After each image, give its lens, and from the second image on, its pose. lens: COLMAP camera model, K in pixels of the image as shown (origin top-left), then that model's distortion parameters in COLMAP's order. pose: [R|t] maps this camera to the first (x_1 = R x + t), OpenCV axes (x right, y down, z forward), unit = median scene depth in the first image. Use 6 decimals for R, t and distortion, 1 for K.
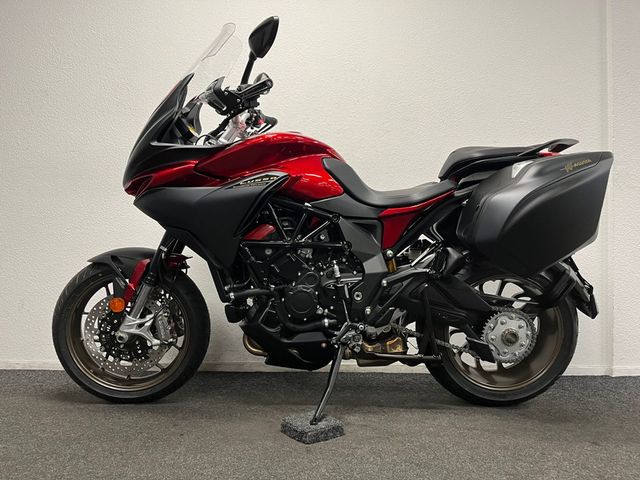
lens RADIAL K [[492.4, 0, 320.0], [0, 492.4, 240.0], [0, 0, 1]] dist [0.004778, -0.003536]
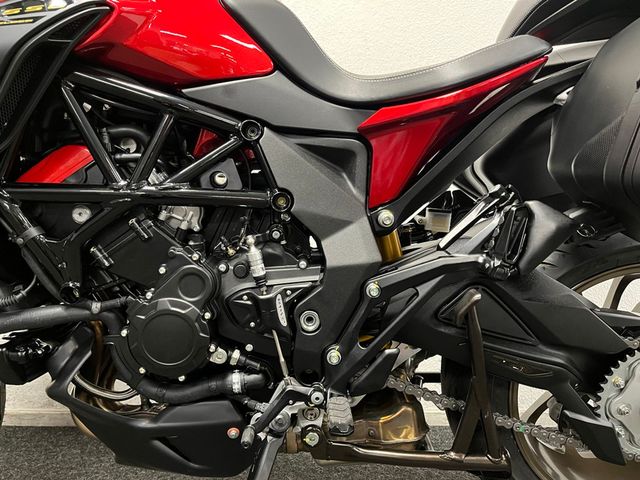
lens RADIAL K [[492.4, 0, 320.0], [0, 492.4, 240.0], [0, 0, 1]] dist [0.004778, -0.003536]
pose [[0.999969, -0.007850, -0.000320, 0.085894], [0.007855, 0.998293, 0.057871, 0.021840], [-0.000135, -0.057871, 0.998324, 0.585874]]
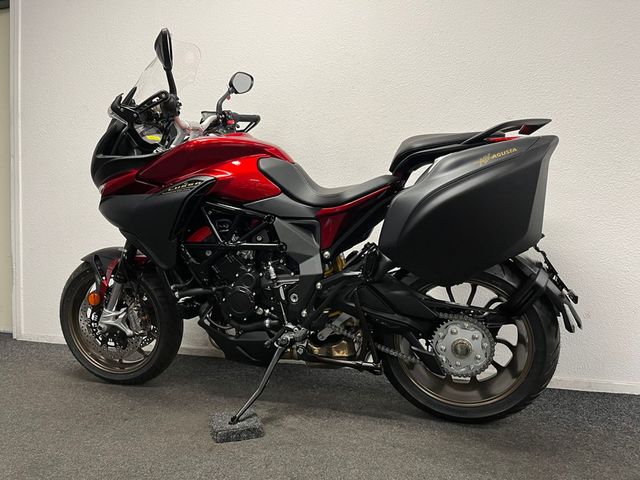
lens RADIAL K [[492.4, 0, 320.0], [0, 492.4, 240.0], [0, 0, 1]] dist [0.004778, -0.003536]
pose [[0.950239, -0.004275, -0.311494, 0.429031], [0.020179, 0.998651, 0.047852, -0.047358], [0.310869, -0.051756, 0.949043, 0.089510]]
